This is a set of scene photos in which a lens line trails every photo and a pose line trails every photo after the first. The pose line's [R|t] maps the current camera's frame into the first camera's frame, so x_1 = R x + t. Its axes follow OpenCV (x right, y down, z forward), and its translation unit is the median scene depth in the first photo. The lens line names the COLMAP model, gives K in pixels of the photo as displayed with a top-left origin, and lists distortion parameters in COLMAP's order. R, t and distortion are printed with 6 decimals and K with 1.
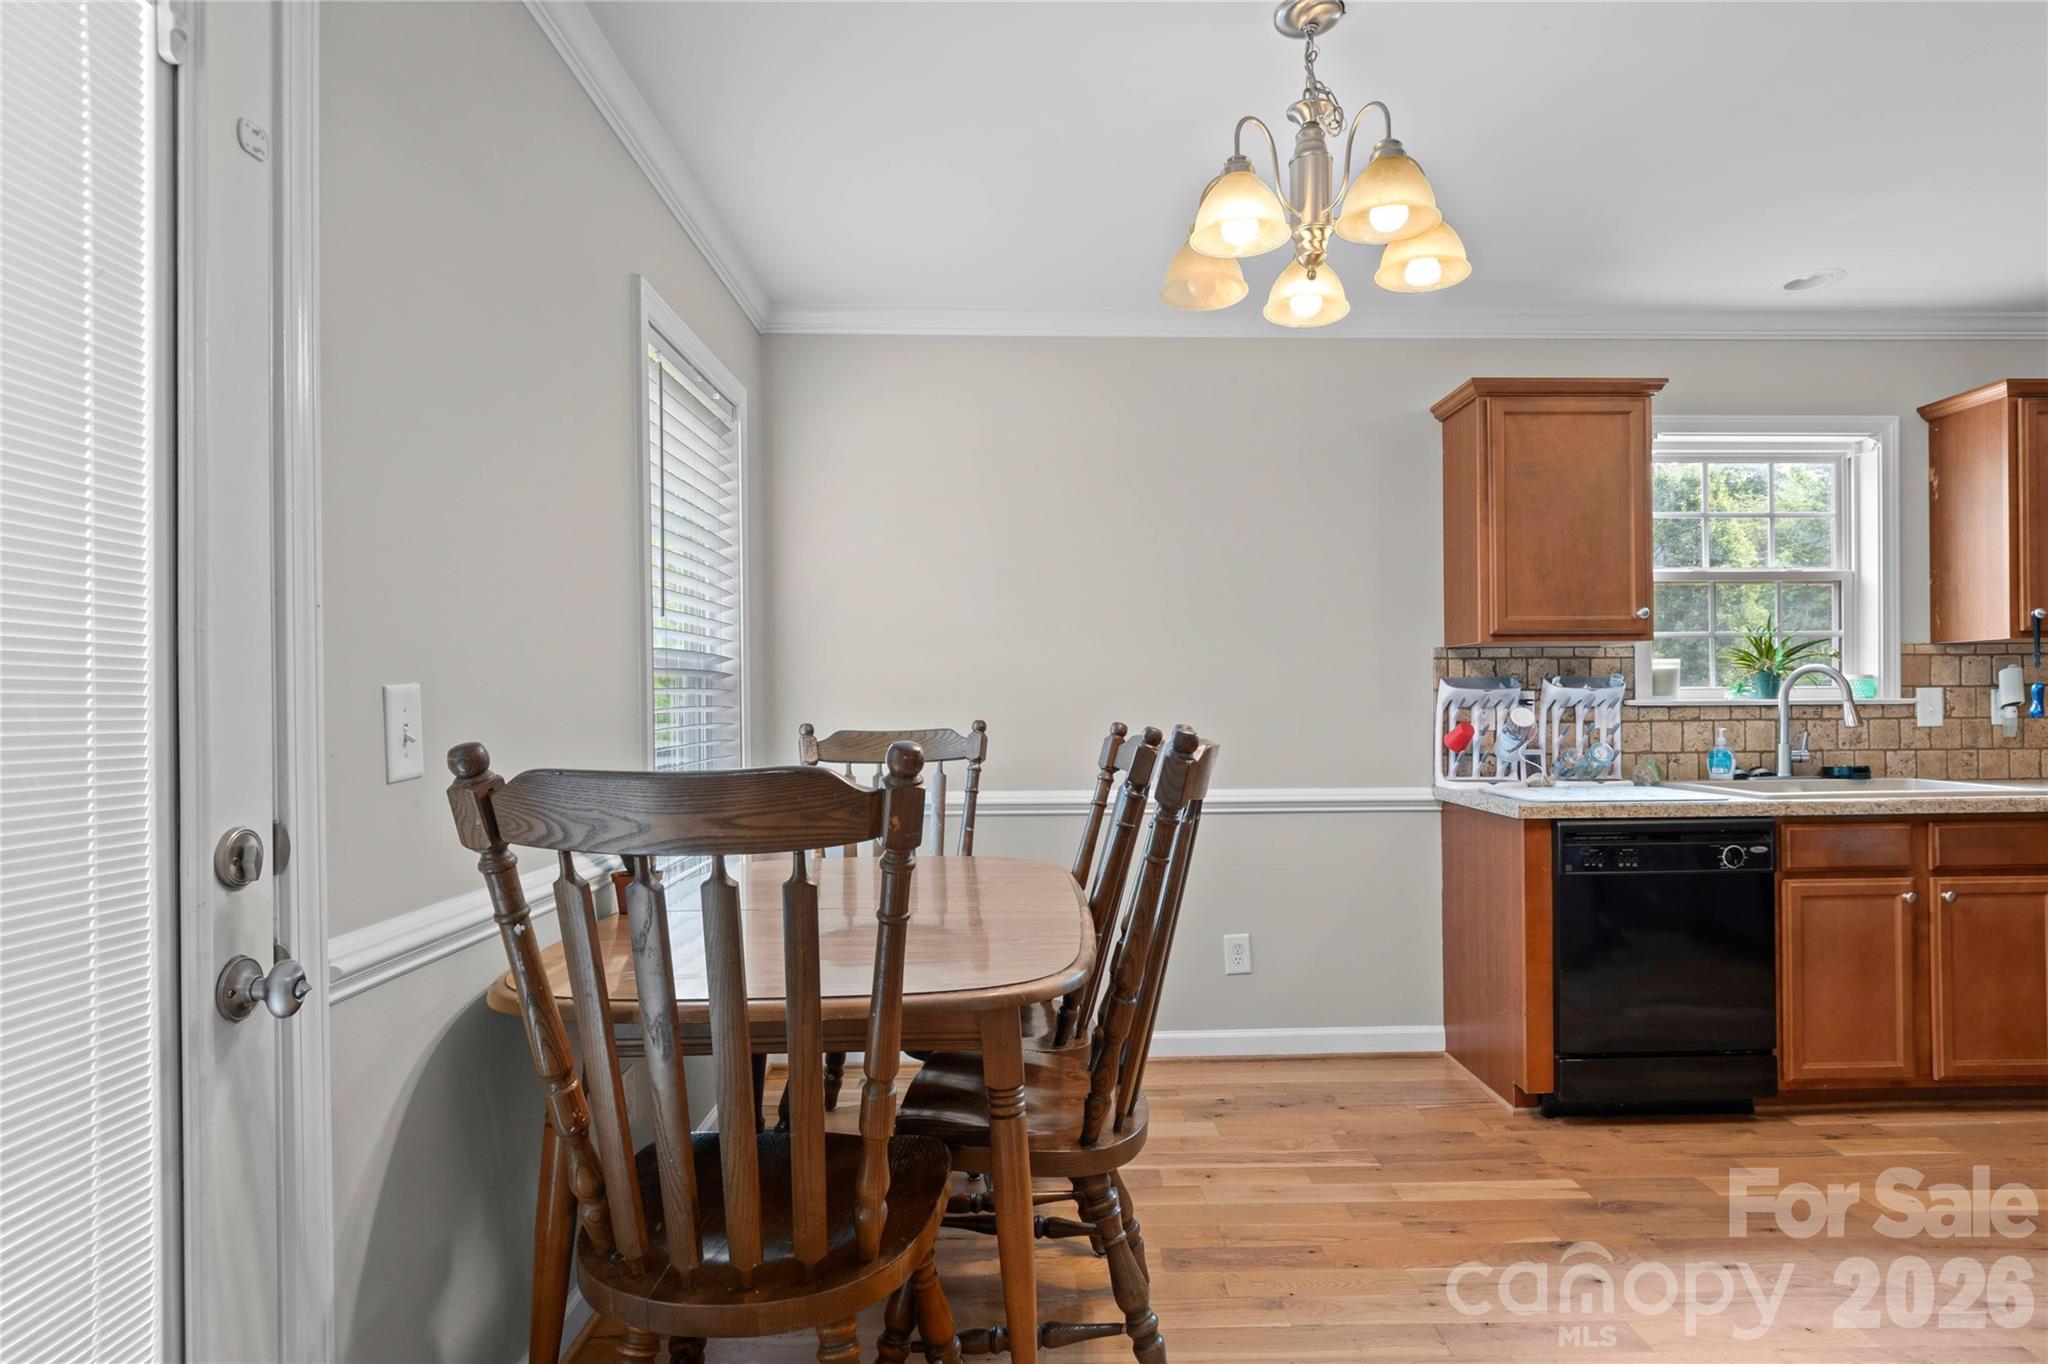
lens RADIAL K [[1132.1, 0, 1019.1], [0, 1132.1, 706.0], [0, 0, 1]] dist [0.001789, -0.005510]
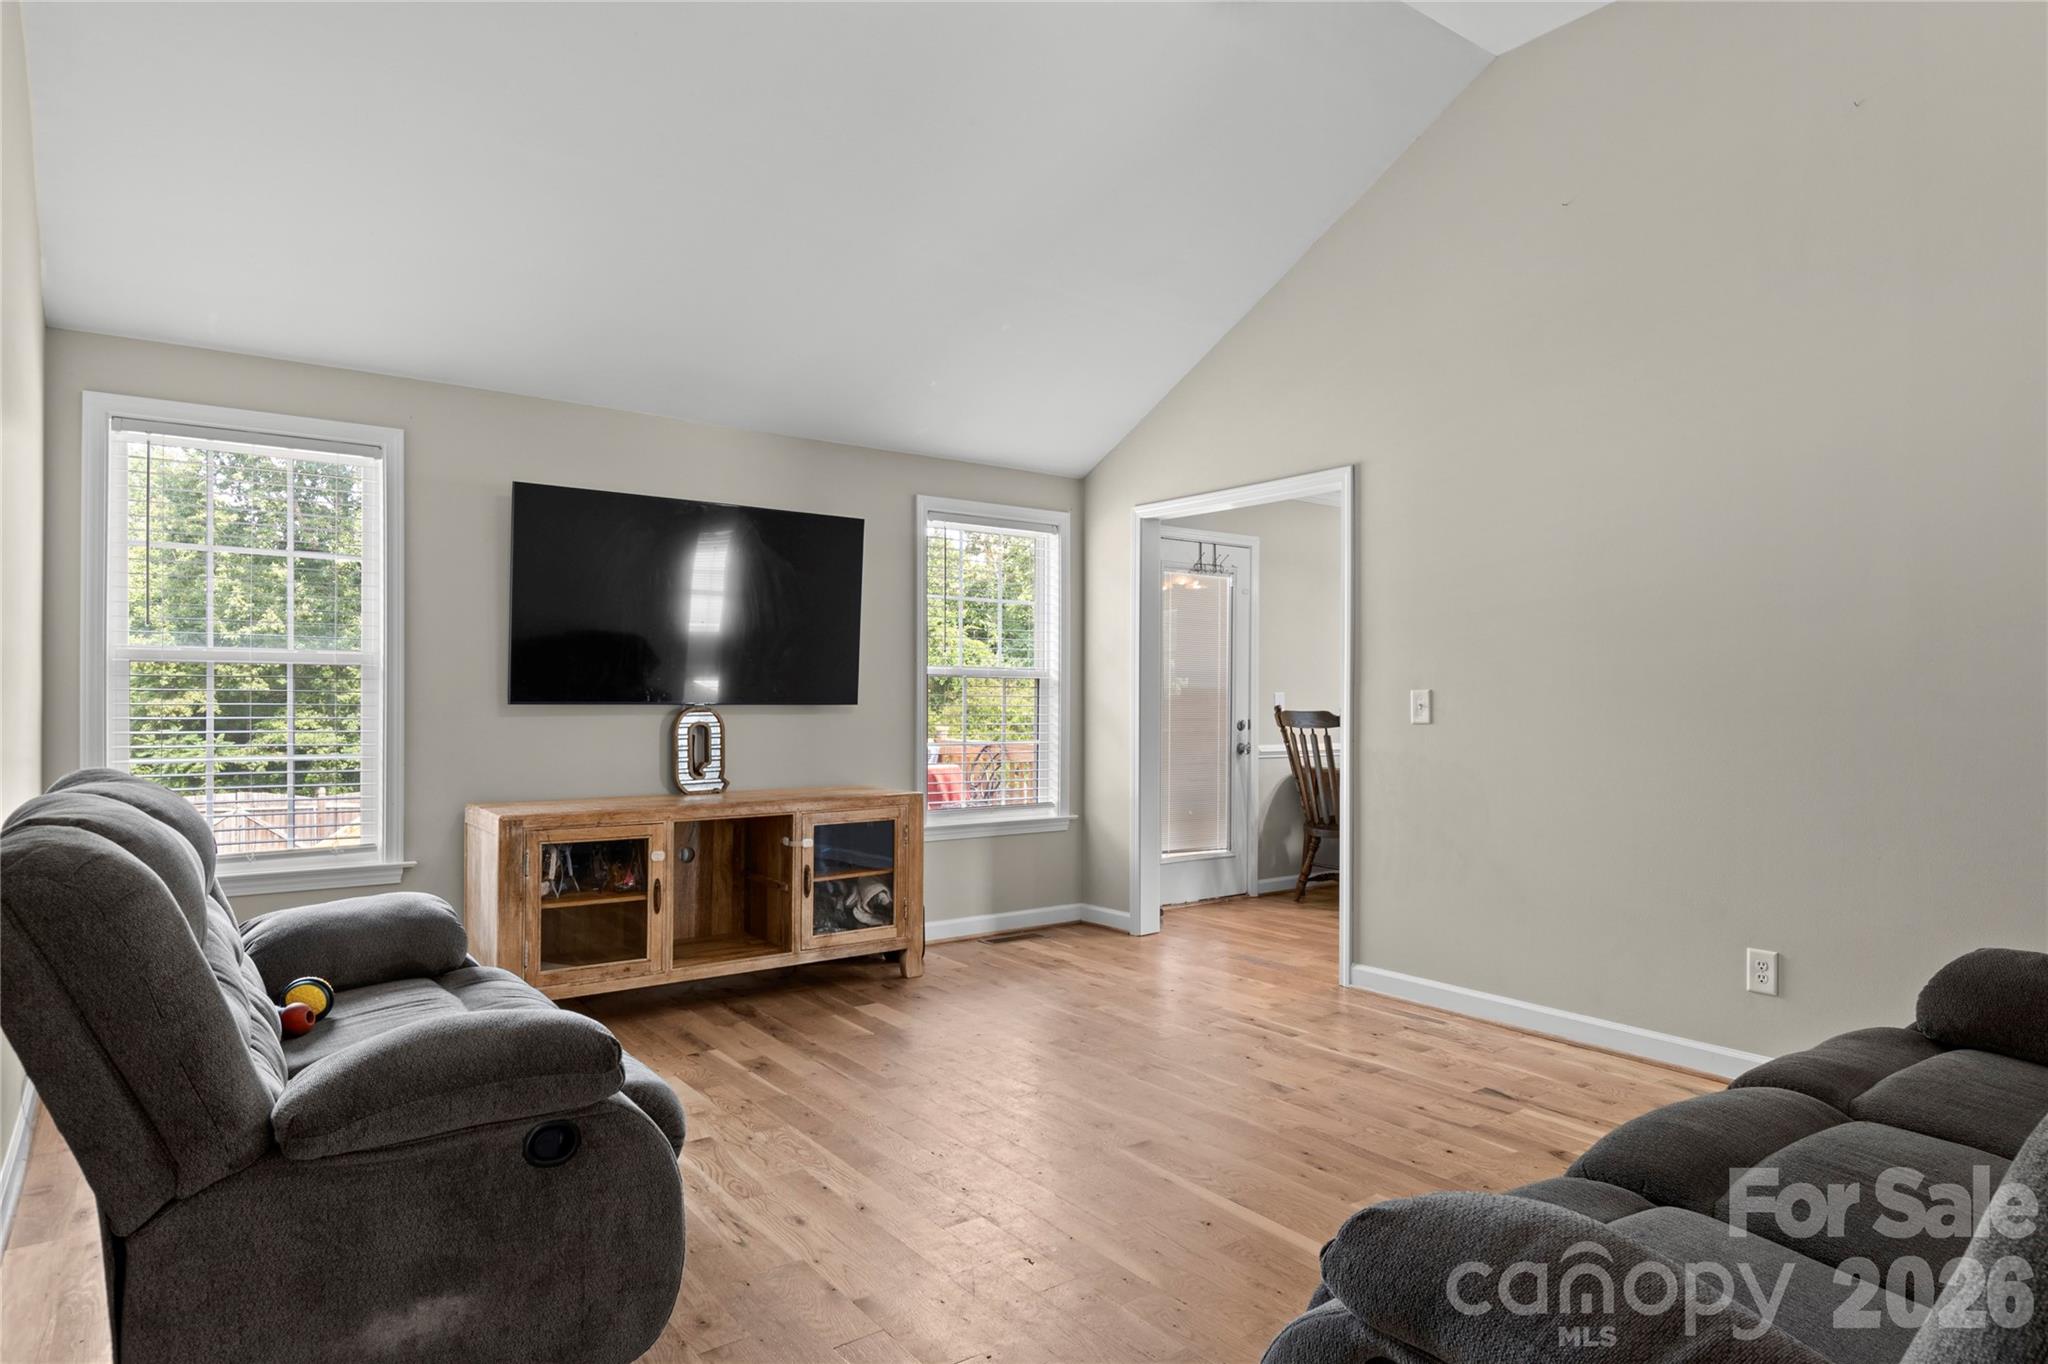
lens RADIAL K [[1204.1, 0, 1038.0], [0, 1204.1, 699.7], [0, 0, 1]] dist [-0.002711, 0.005938]
pose [[0.584950, 0.011491, -0.810988, 1.153598], [-0.010446, 0.999923, 0.006634, -0.004734], [0.811002, 0.004591, 0.585025, -1.068255]]
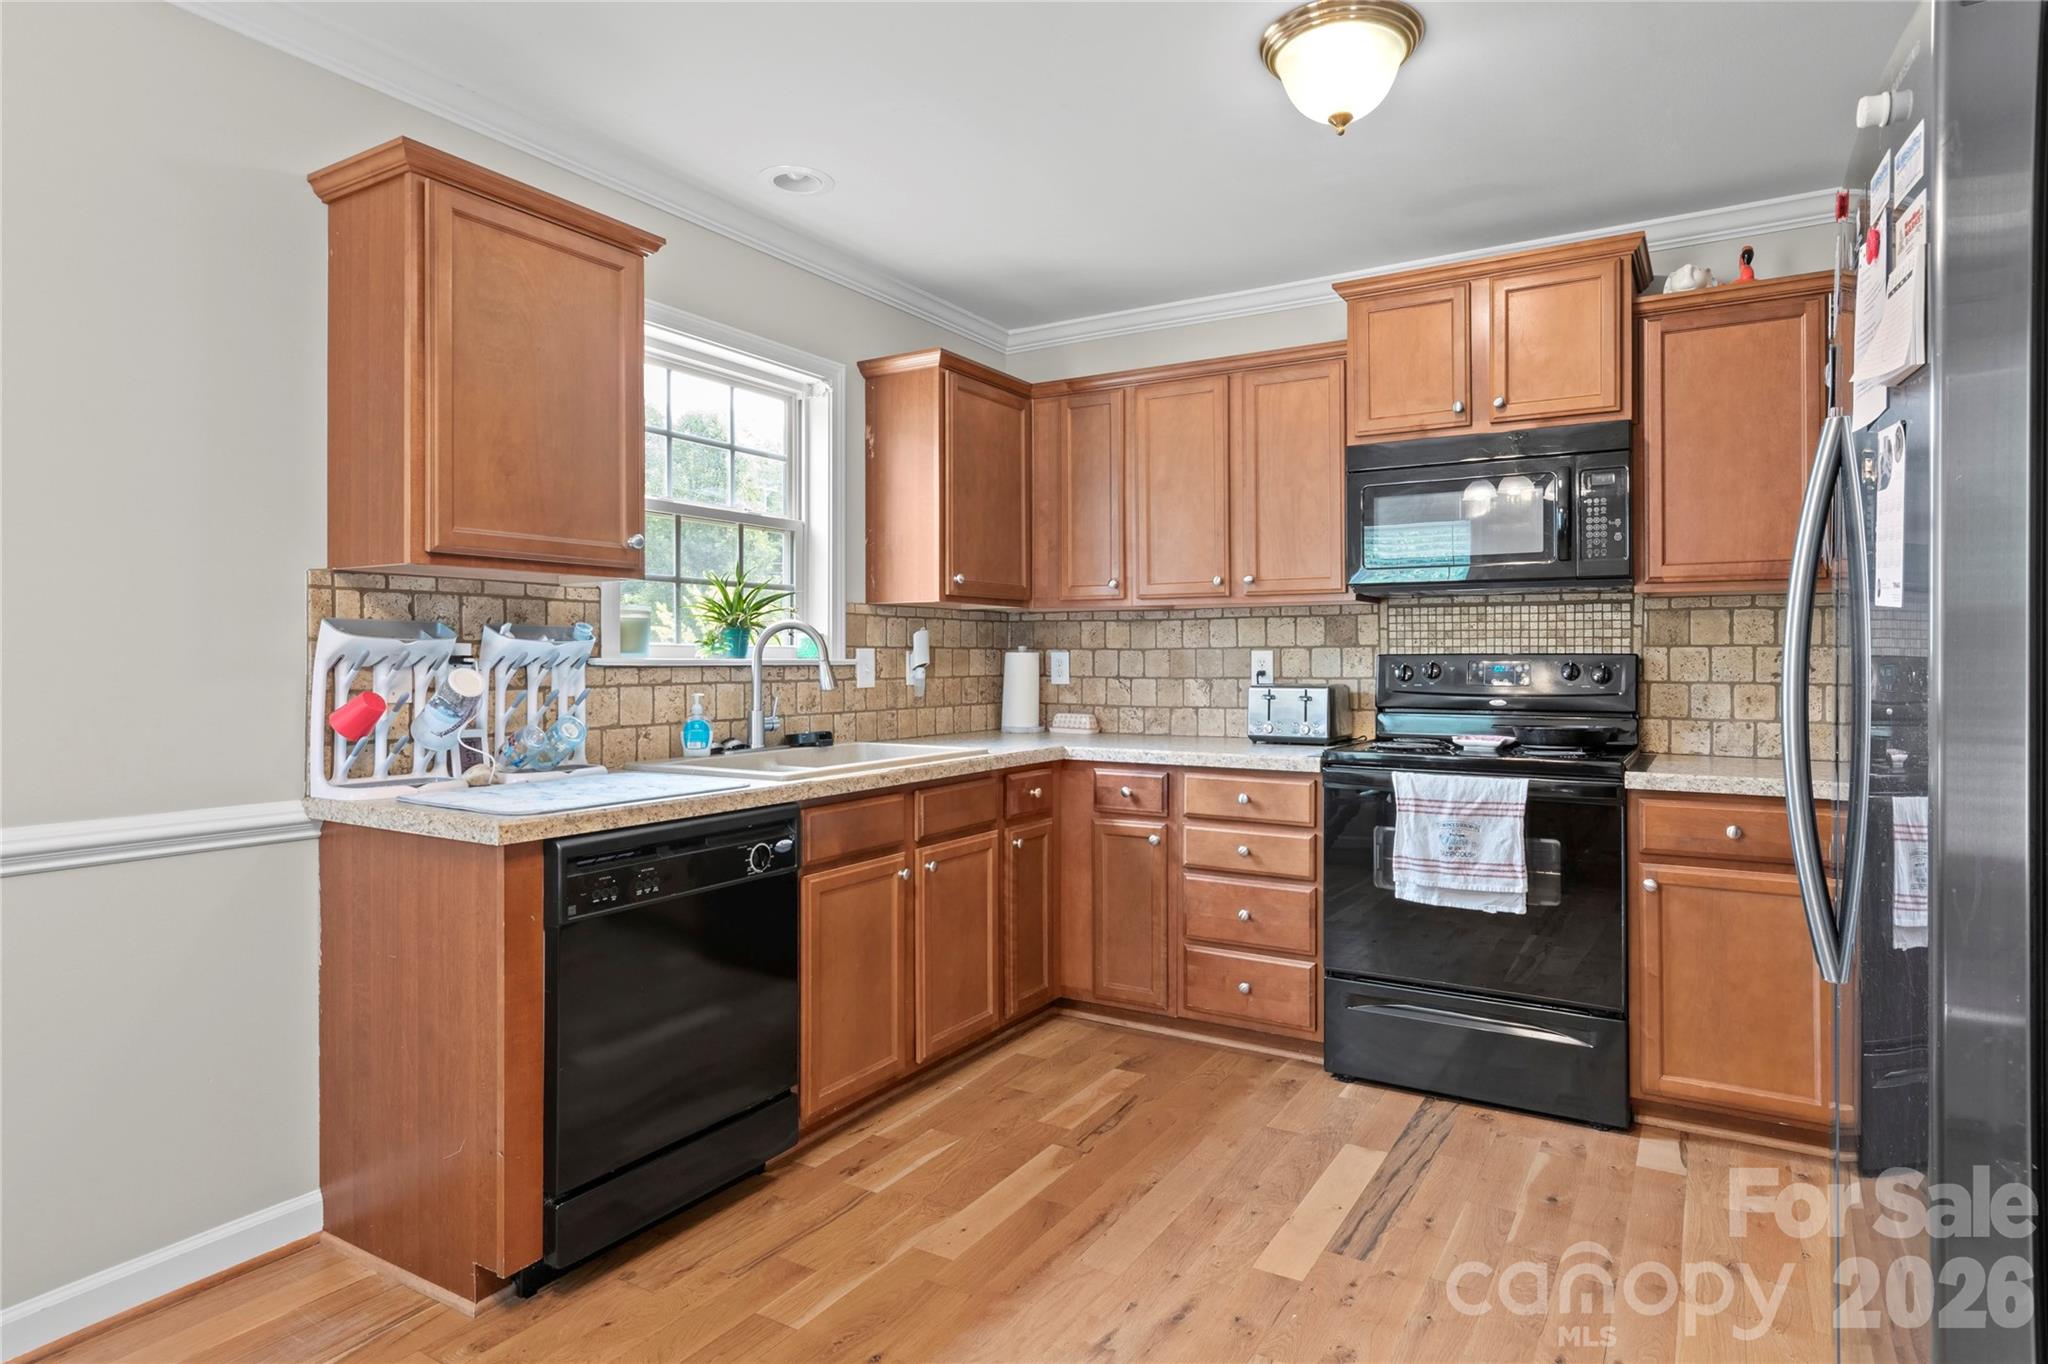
lens RADIAL K [[1132.1, 0, 1094.8], [0, 1132.1, 653.9], [0, 0, 1]] dist [0.001789, -0.005510]
pose [[0.495986, 0.012542, 0.868240, 0.052099], [-0.002890, 0.999914, -0.012794, 0.000670], [-0.868325, 0.003836, 0.495980, 0.352385]]
